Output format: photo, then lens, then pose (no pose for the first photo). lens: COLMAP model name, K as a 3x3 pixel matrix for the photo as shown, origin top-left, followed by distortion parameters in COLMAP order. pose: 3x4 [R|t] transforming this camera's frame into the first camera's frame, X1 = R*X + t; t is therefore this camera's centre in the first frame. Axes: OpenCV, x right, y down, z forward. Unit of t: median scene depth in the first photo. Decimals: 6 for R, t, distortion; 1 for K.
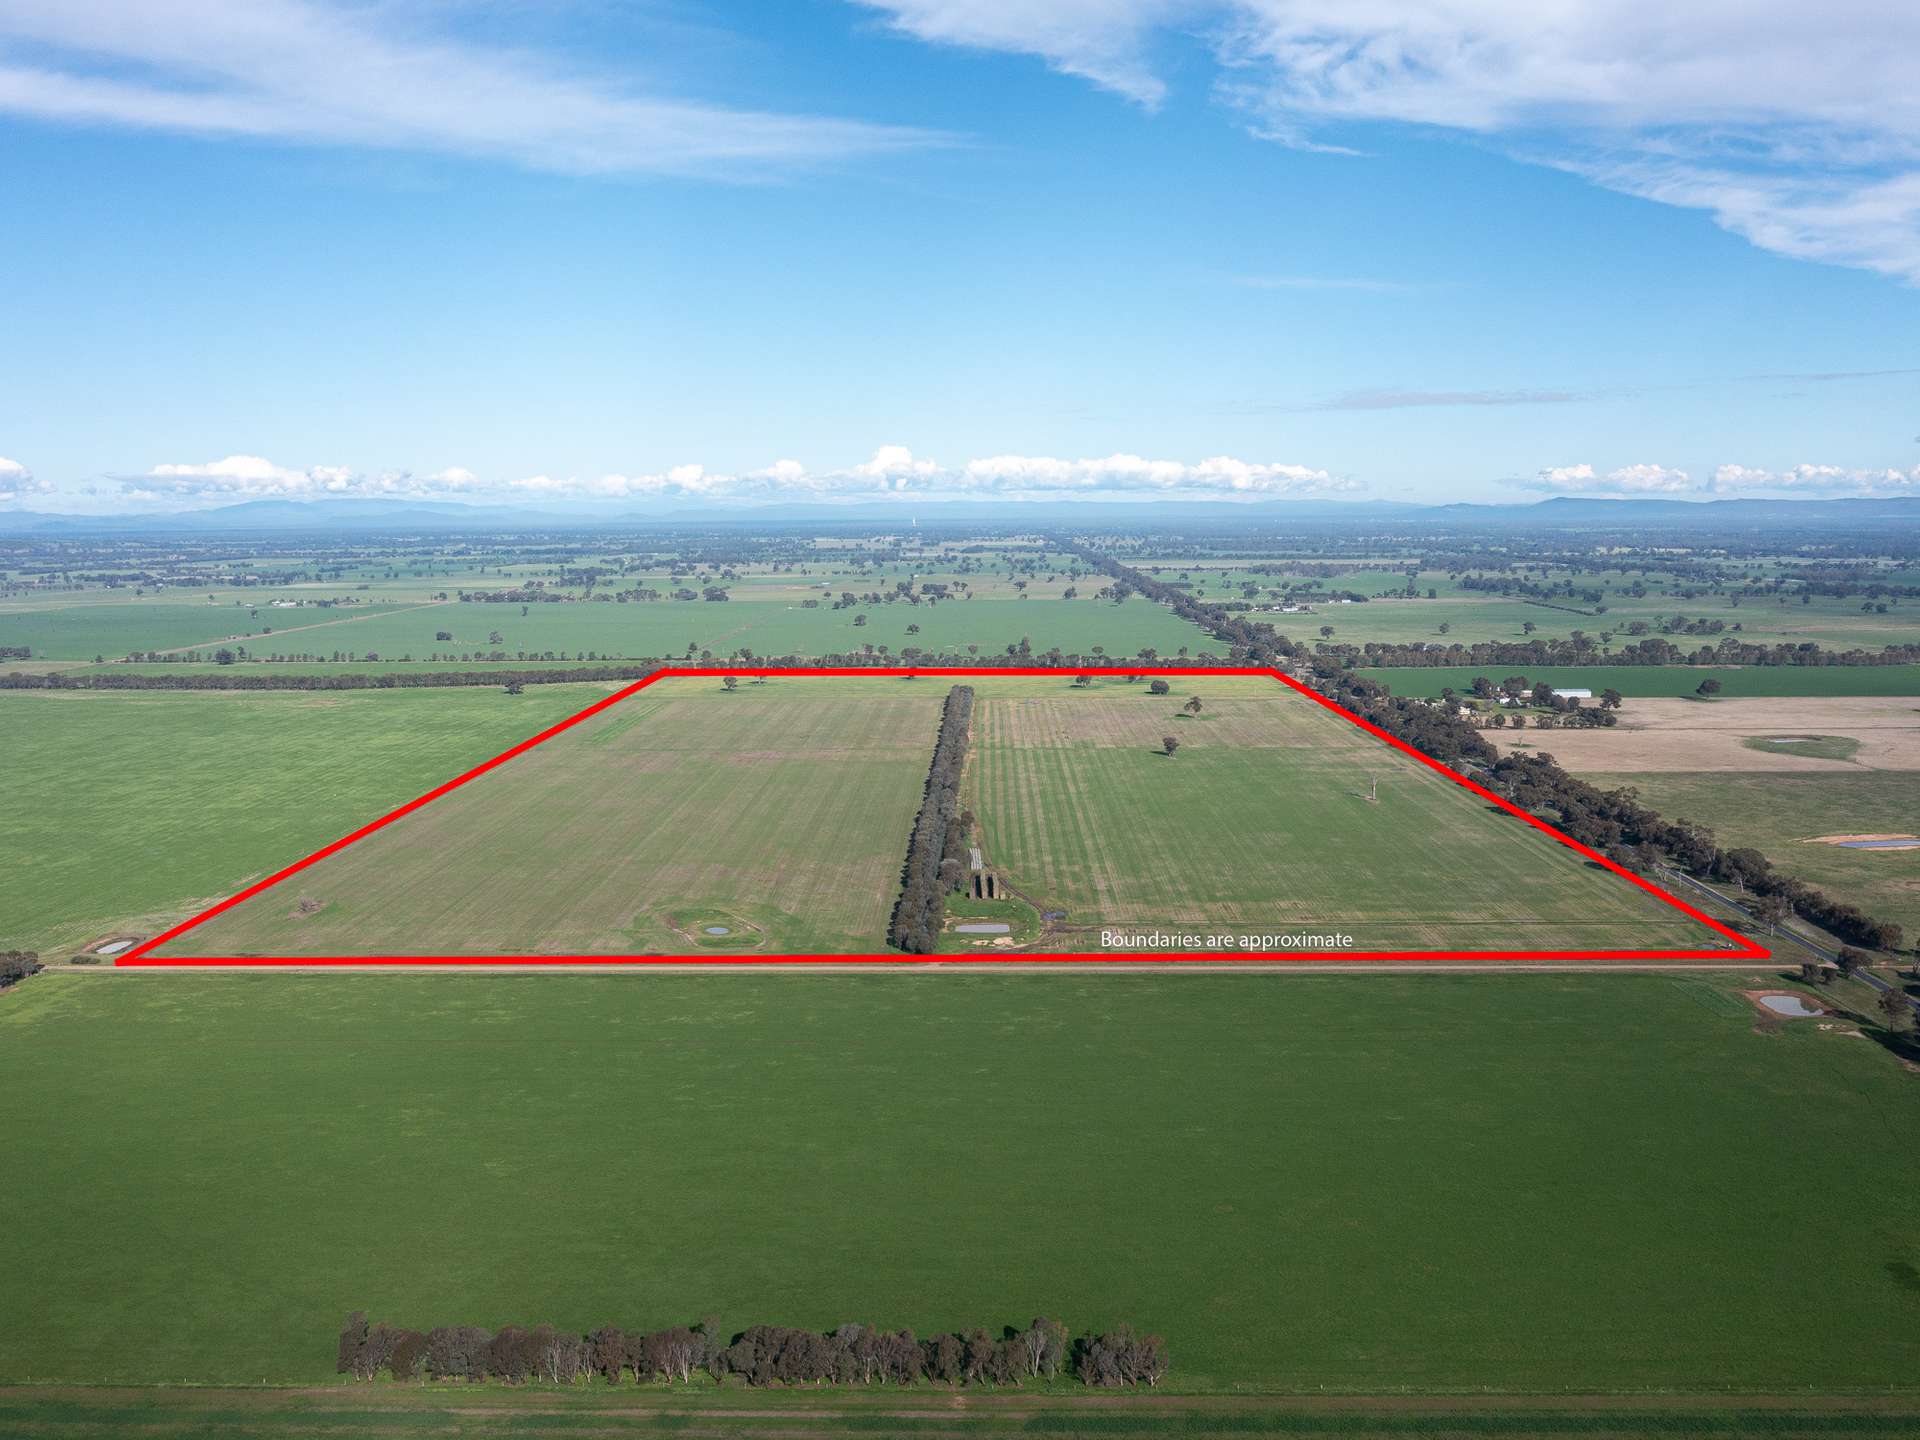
lens RADIAL K [[1717.1, 0, 960.0], [0, 1717.1, 720.0], [0, 0, 1]] dist [-0.023977, -0.012246]
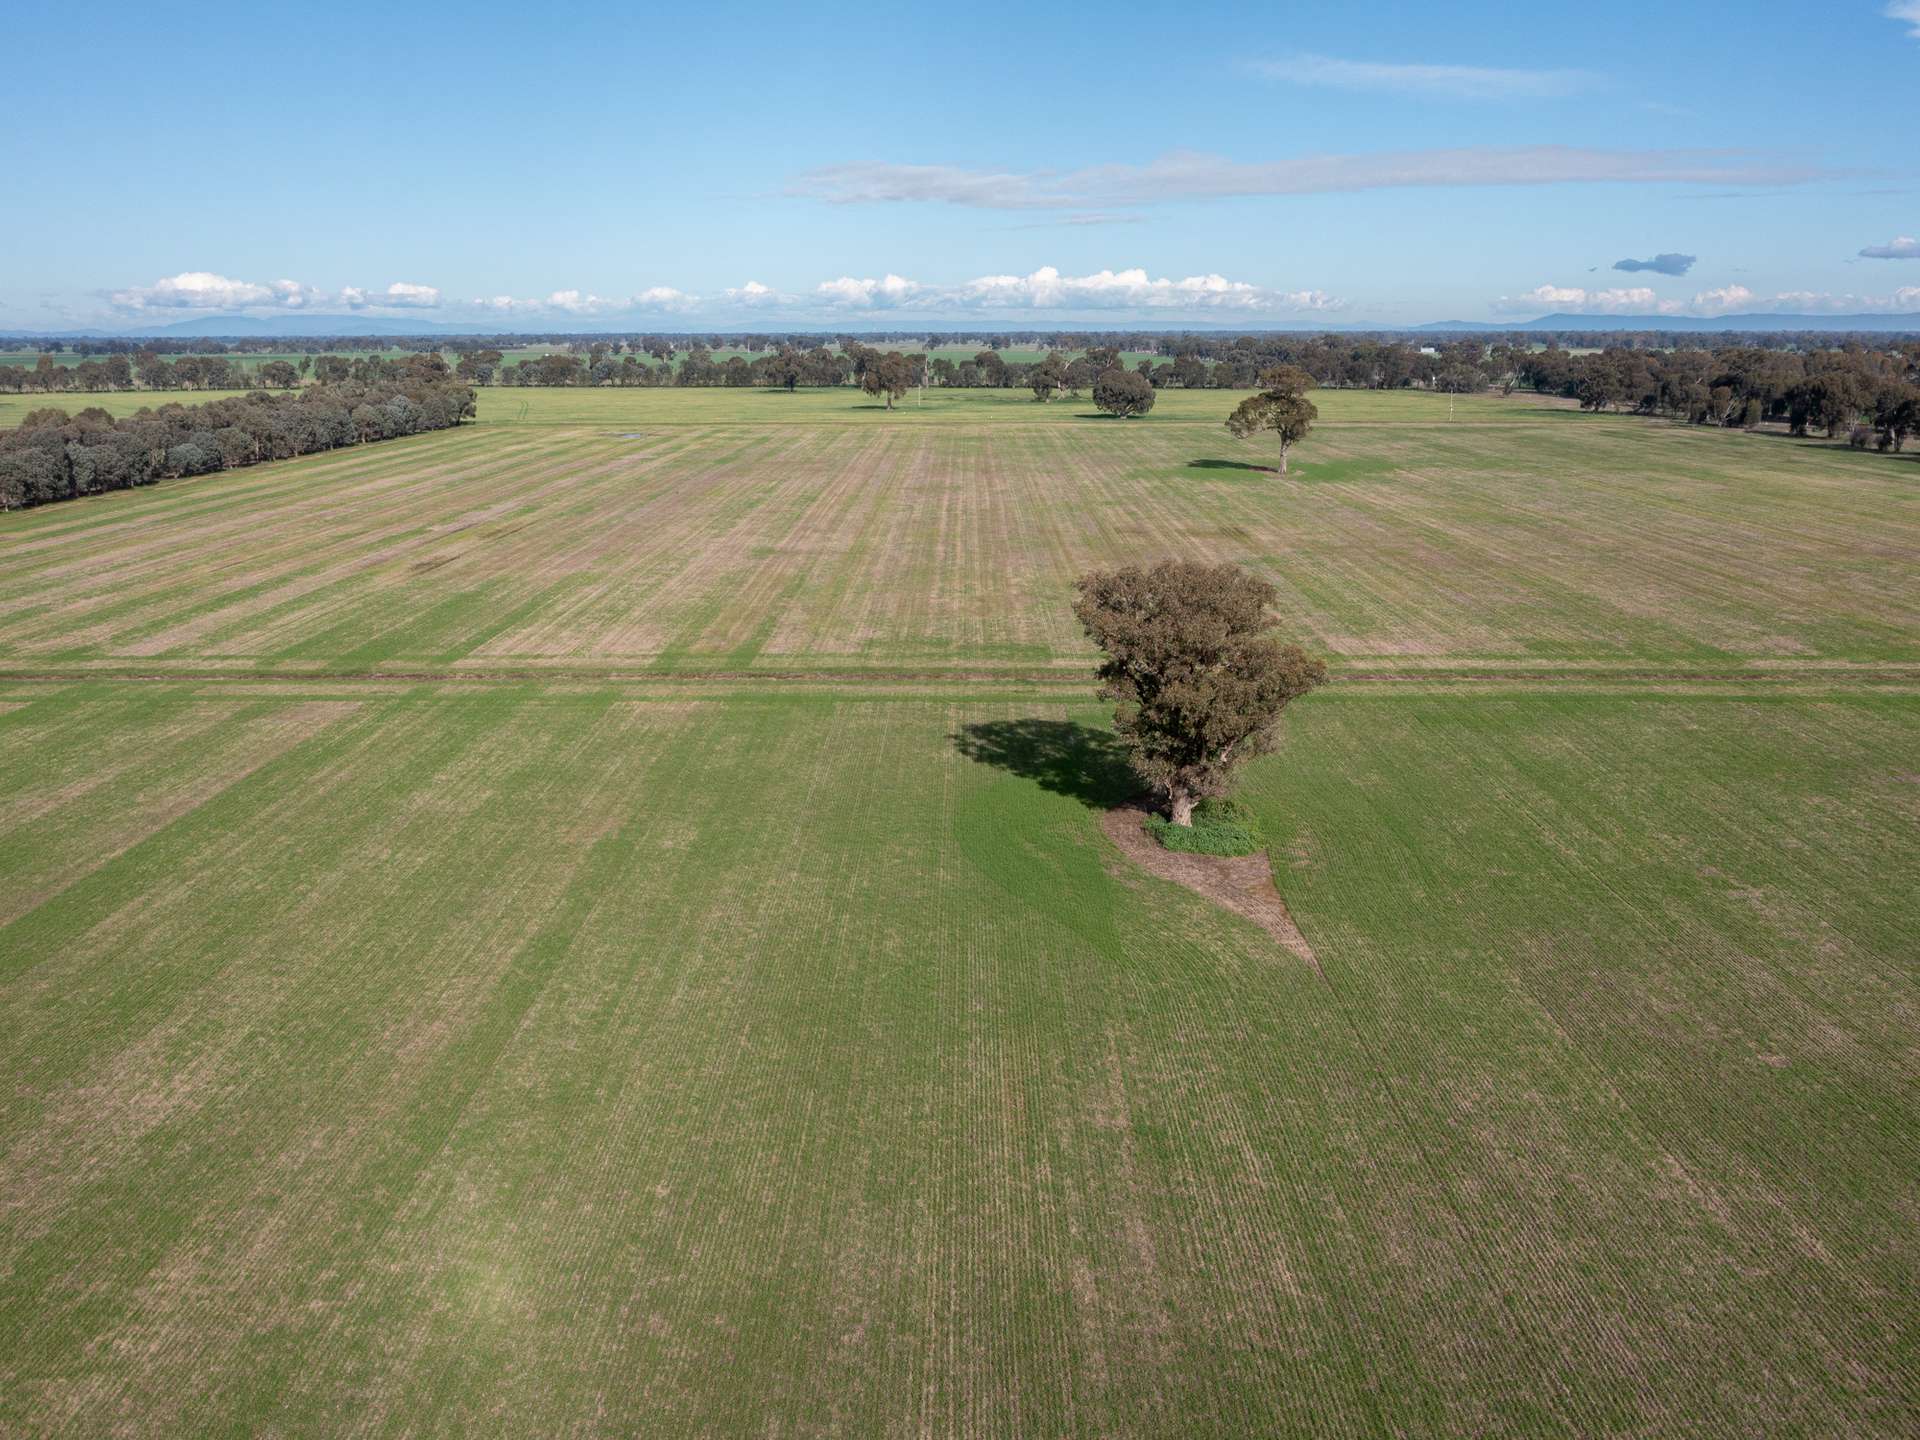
lens RADIAL K [[1717.1, 0, 960.0], [0, 1717.1, 720.0], [0, 0, 1]] dist [-0.023977, -0.012246]
pose [[0.999896, 0.005915, 0.013120, 0.074467], [-0.007171, 0.995177, 0.097832, 0.006388], [-0.012478, -0.097916, 0.995116, 0.613615]]
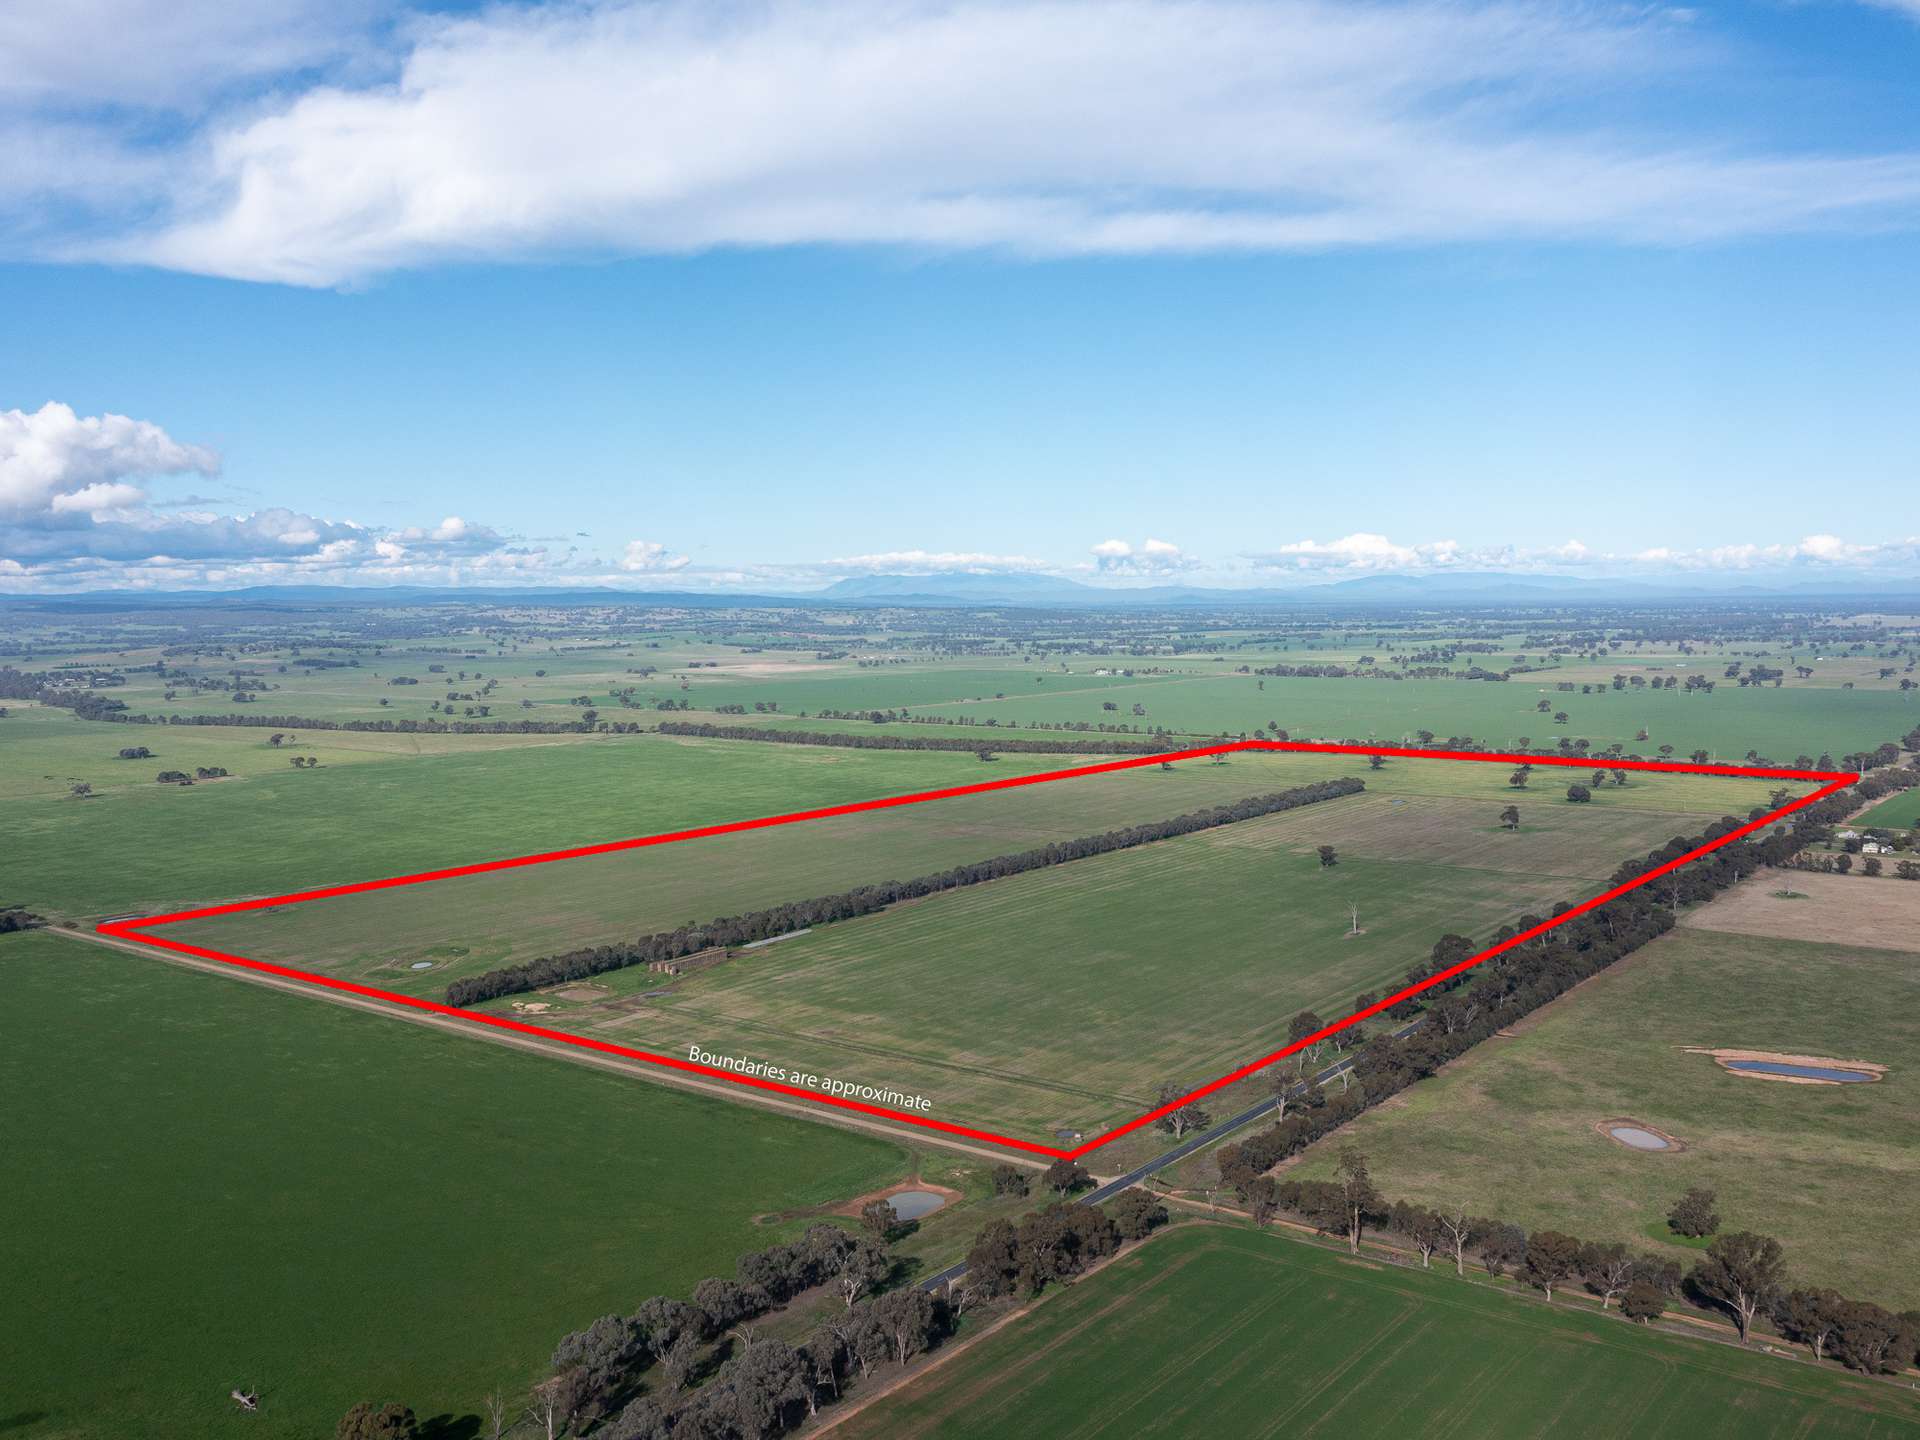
lens RADIAL K [[1653.4, 0, 990.6], [0, 1653.4, 720.2], [0, 0, 1]] dist [-0.011615, -0.004189]
pose [[0.804717, 0.041019, -0.592239, 0.323896], [-0.063978, 0.997792, -0.017825, -0.019424], [0.590201, 0.052234, 0.805565, 0.116530]]
